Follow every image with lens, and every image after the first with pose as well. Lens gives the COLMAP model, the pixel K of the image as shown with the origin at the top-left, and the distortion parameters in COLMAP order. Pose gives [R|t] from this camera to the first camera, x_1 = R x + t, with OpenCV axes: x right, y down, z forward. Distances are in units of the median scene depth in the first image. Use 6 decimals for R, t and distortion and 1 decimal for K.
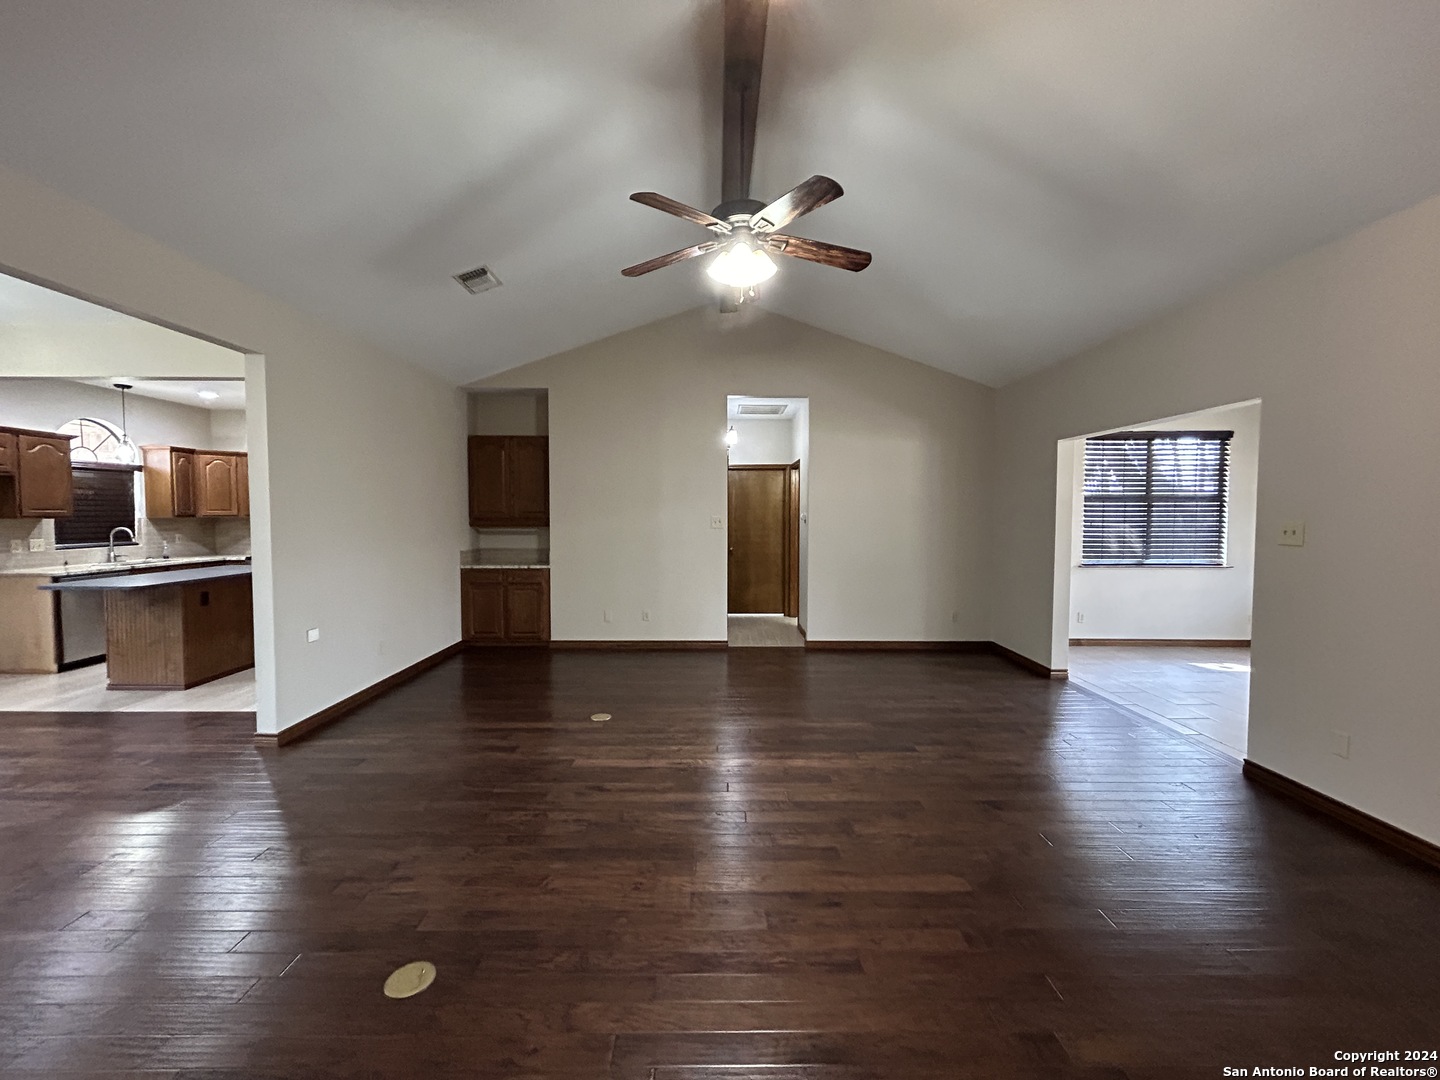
lens RADIAL K [[583.4, 0, 721.5], [0, 583.4, 538.7], [0, 0, 1]] dist [-0.004555, 0.001486]
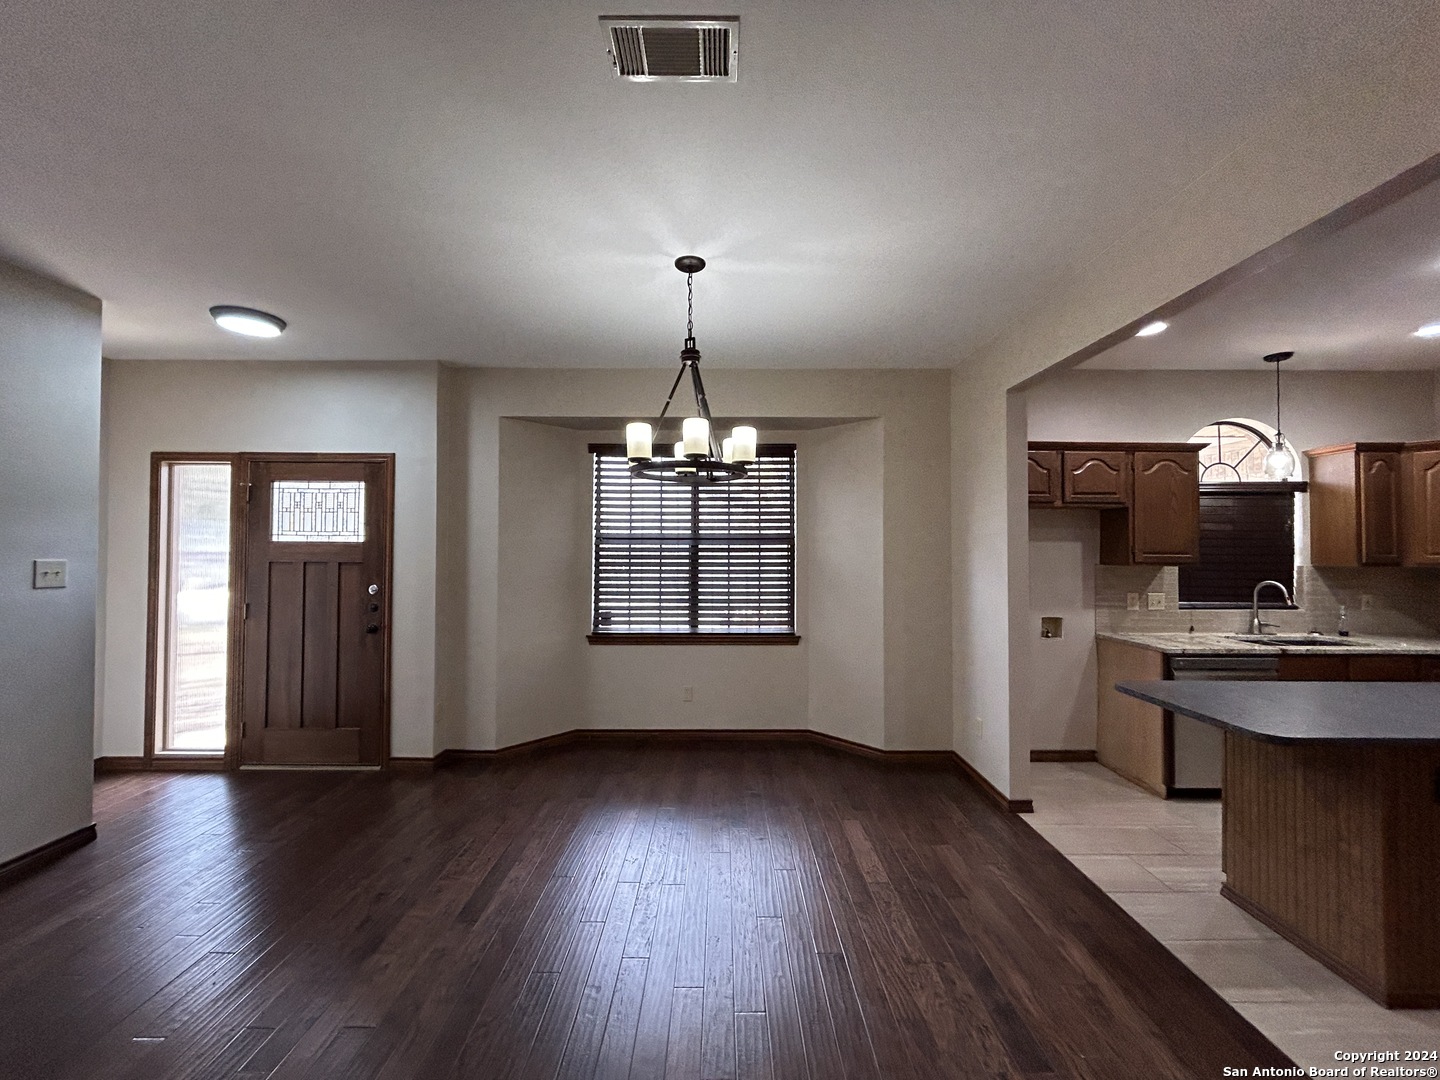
lens RADIAL K [[583.4, 0, 717.0], [0, 583.4, 537.3], [0, 0, 1]] dist [-0.004555, 0.001486]
pose [[-0.014091, -0.022311, -0.999652, -0.383432], [-0.047451, 0.998640, -0.021620, -0.024299], [0.998774, 0.047130, -0.015131, 0.400040]]
